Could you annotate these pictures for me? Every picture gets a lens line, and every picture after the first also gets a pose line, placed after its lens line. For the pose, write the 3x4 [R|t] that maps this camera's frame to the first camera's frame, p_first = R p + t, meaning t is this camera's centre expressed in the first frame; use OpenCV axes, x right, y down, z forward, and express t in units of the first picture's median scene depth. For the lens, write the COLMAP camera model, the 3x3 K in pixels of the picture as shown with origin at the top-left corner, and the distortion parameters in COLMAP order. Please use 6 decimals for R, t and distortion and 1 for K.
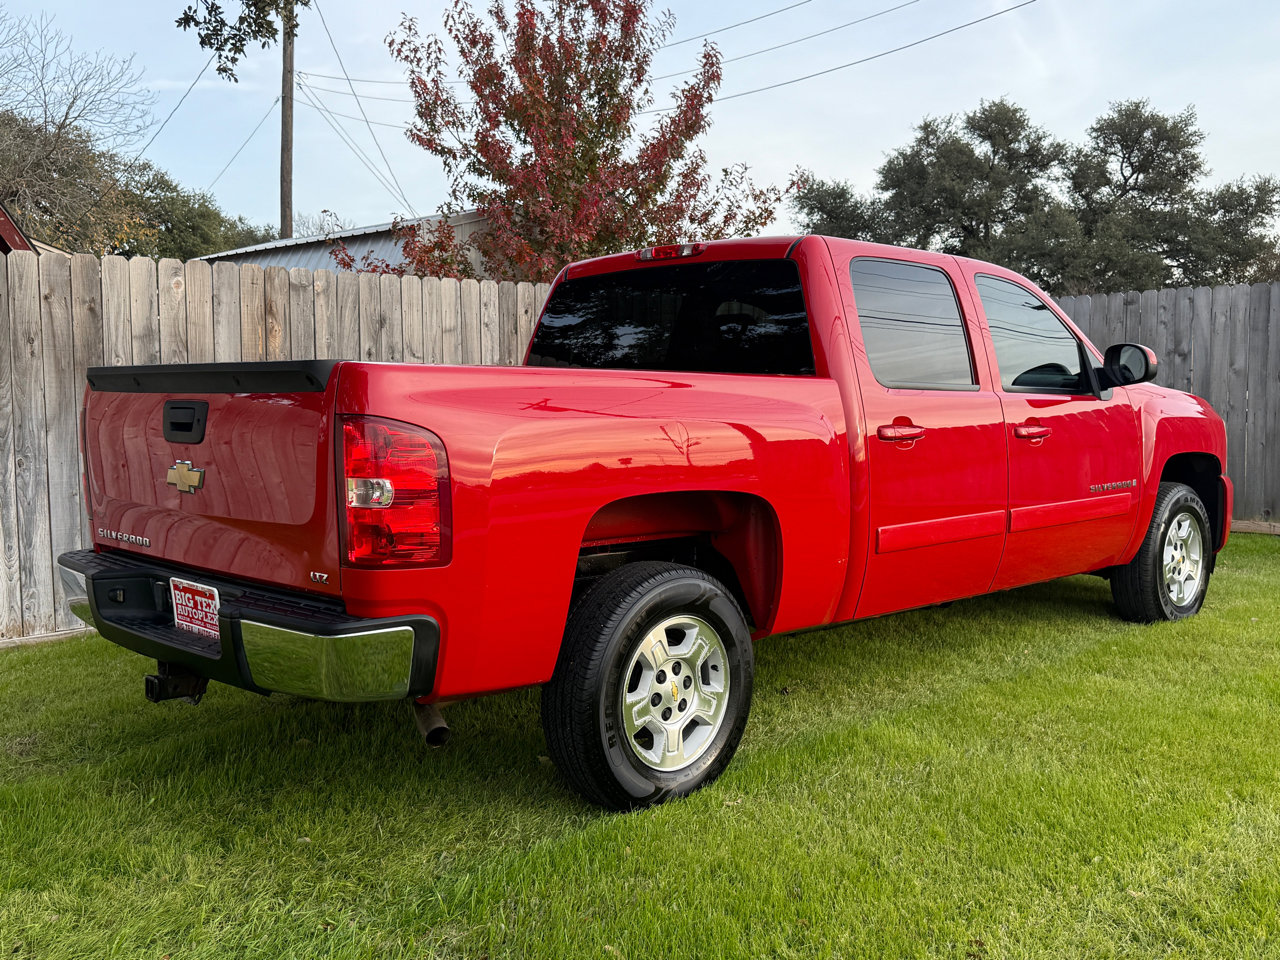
lens RADIAL K [[1243.5, 0, 648.6], [0, 1243.5, 486.0], [0, 0, 1]] dist [0.034615, 0.000000]
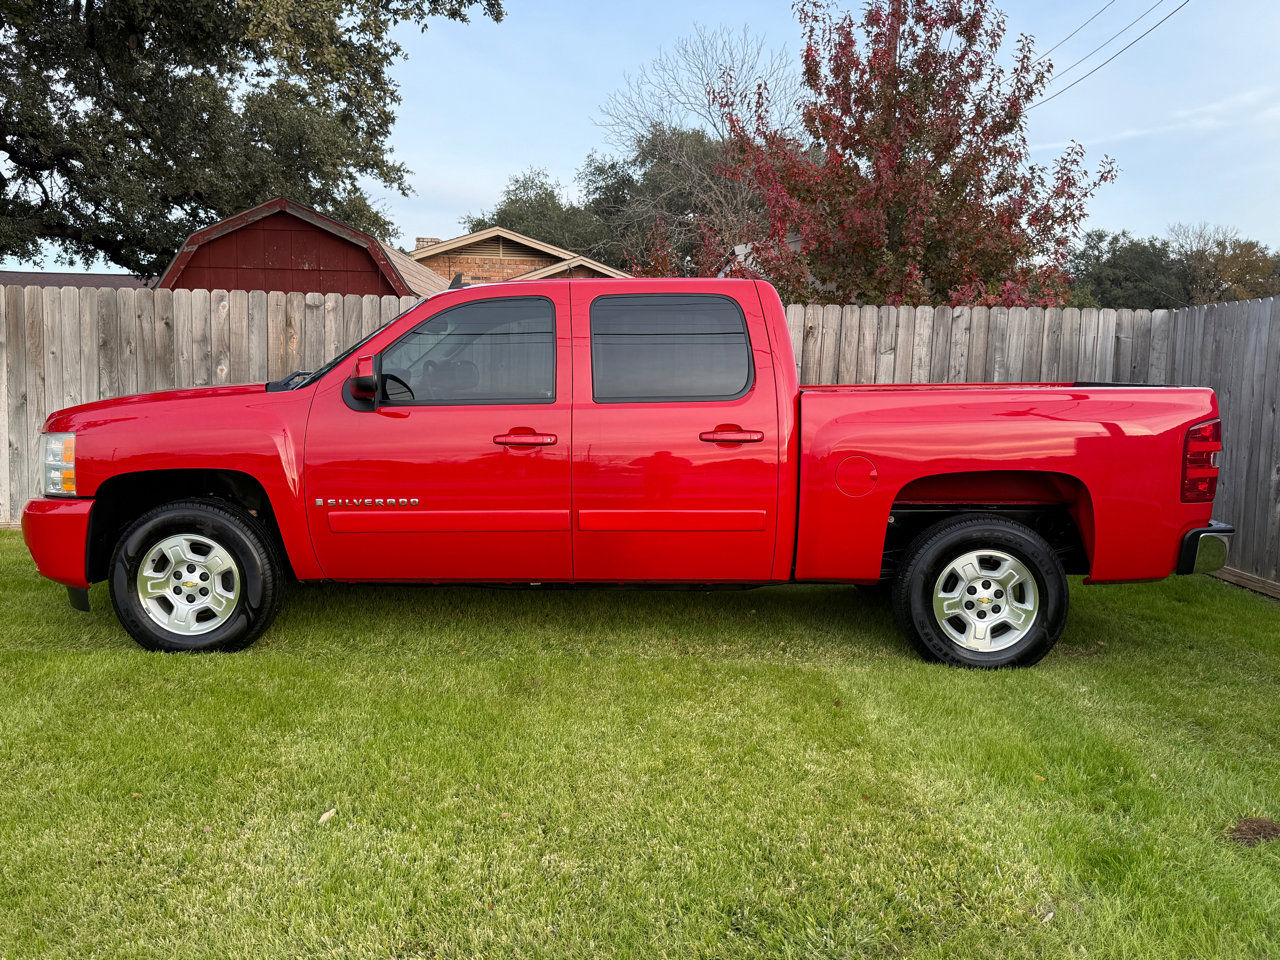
lens RADIAL K [[1104.8, 0, 635.2], [0, 1104.8, 479.5], [0, 0, 1]] dist [0.114047, -0.209304]
pose [[0.716327, 0.091617, -0.691724, 0.455897], [-0.089653, 0.995210, 0.038971, -0.025854], [0.691981, 0.034099, 0.721110, 0.190489]]
